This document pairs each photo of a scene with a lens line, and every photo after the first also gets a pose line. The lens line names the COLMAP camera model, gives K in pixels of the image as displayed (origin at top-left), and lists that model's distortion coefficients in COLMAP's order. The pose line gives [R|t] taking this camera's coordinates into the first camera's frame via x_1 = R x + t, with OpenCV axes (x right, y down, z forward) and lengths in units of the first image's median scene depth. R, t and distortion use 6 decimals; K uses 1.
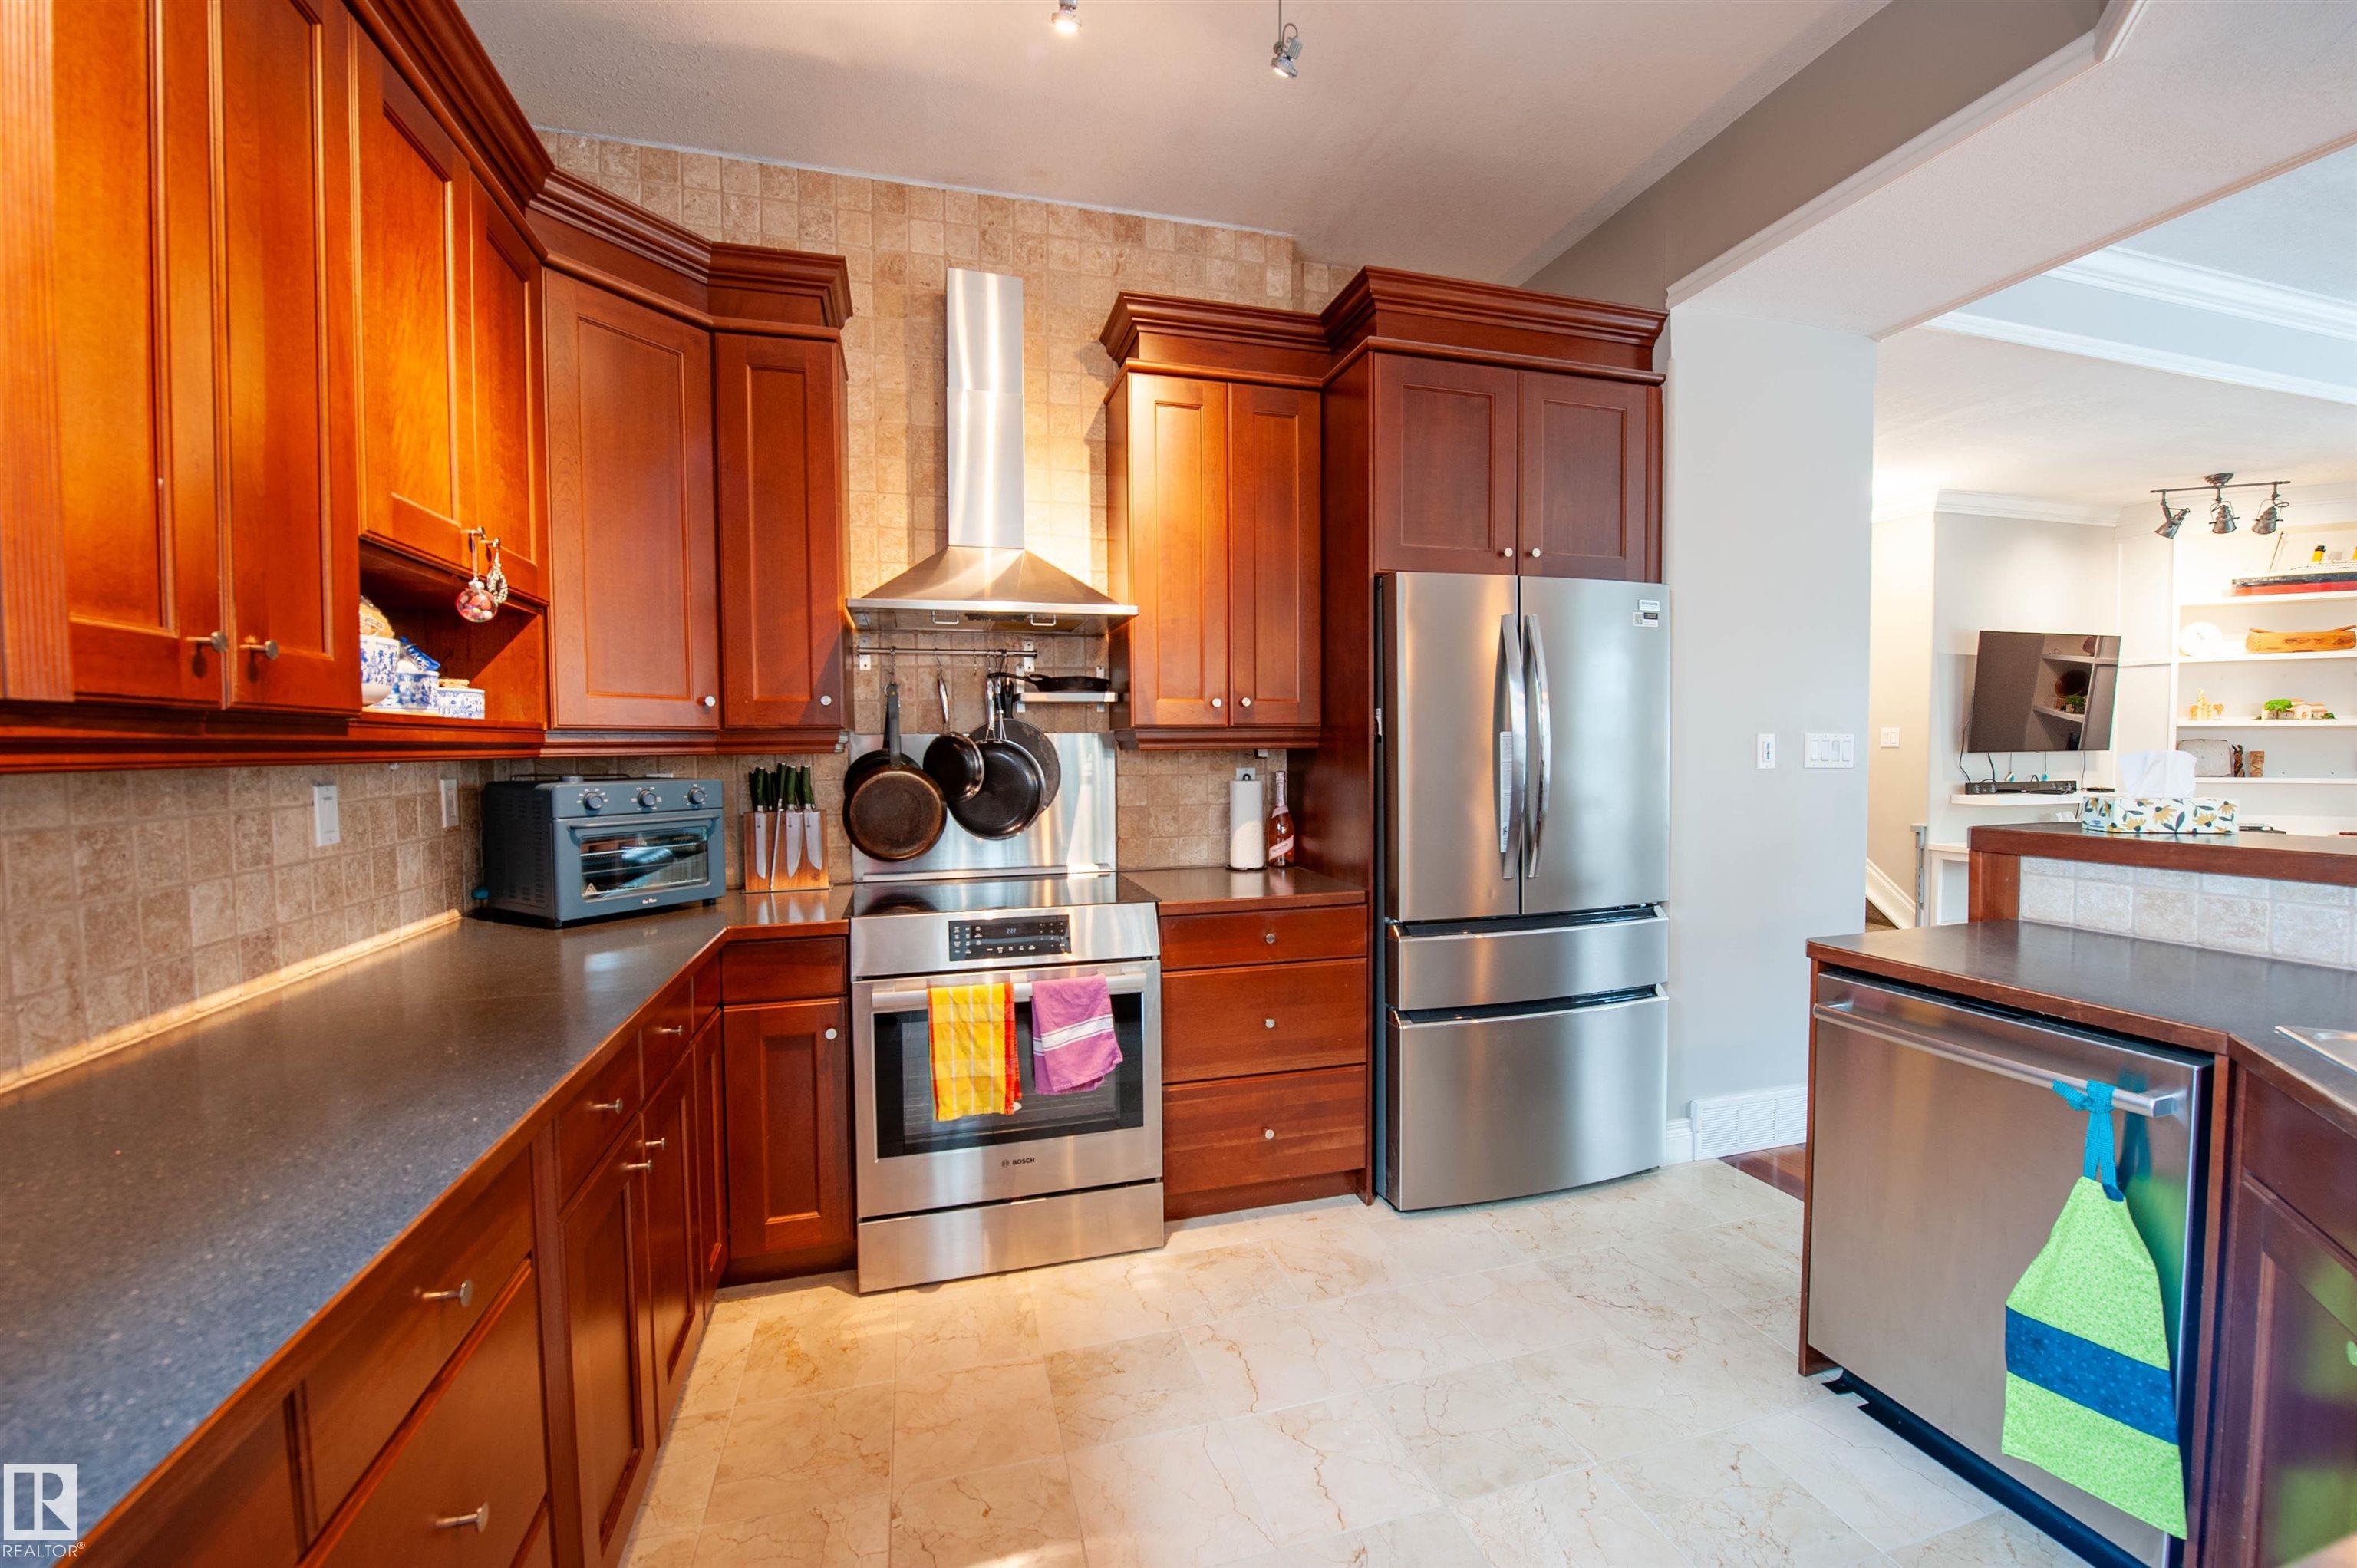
lens RADIAL K [[962.0, 0, 1187.3], [0, 962.0, 781.5], [0, 0, 1]] dist [-0.018009, -0.001540]
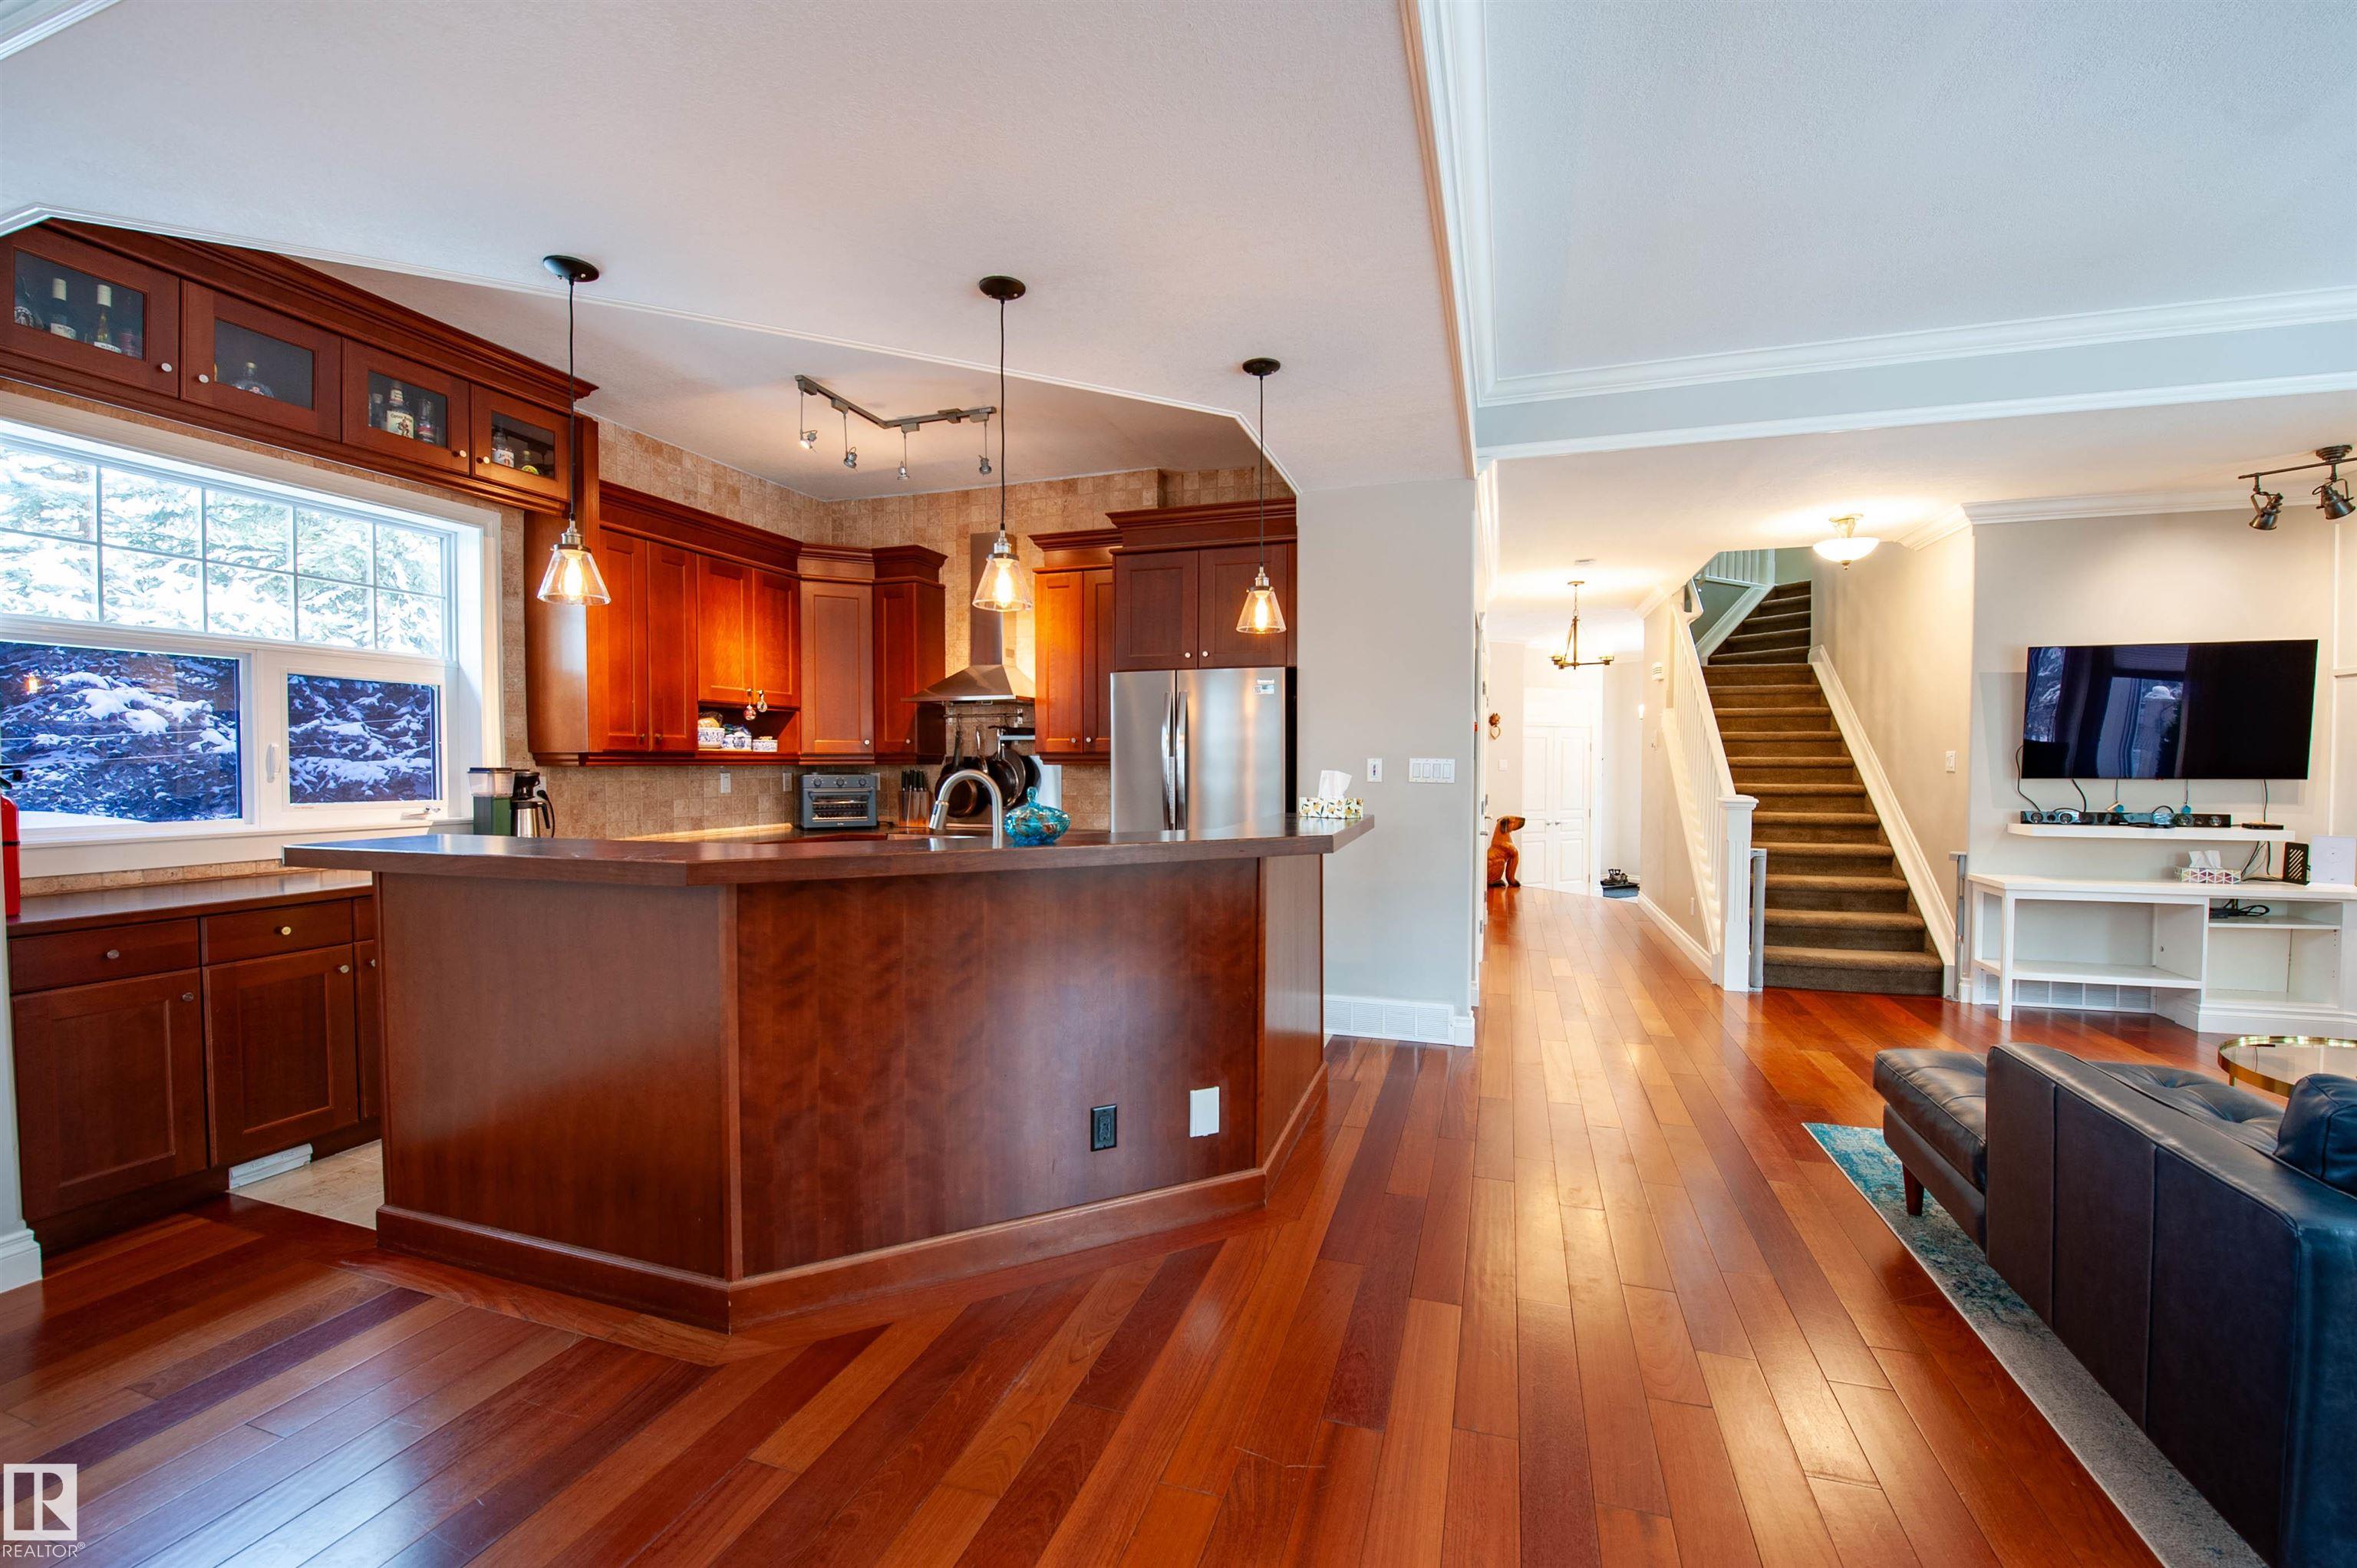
lens RADIAL K [[962.0, 0, 1179.7], [0, 962.0, 780.3], [0, 0, 1]] dist [-0.018009, -0.001540]
pose [[0.820718, 0.020563, -0.570963, 1.450761], [-0.029189, 0.999556, -0.005959, 0.002606], [0.570587, 0.021557, 0.820954, -0.492685]]
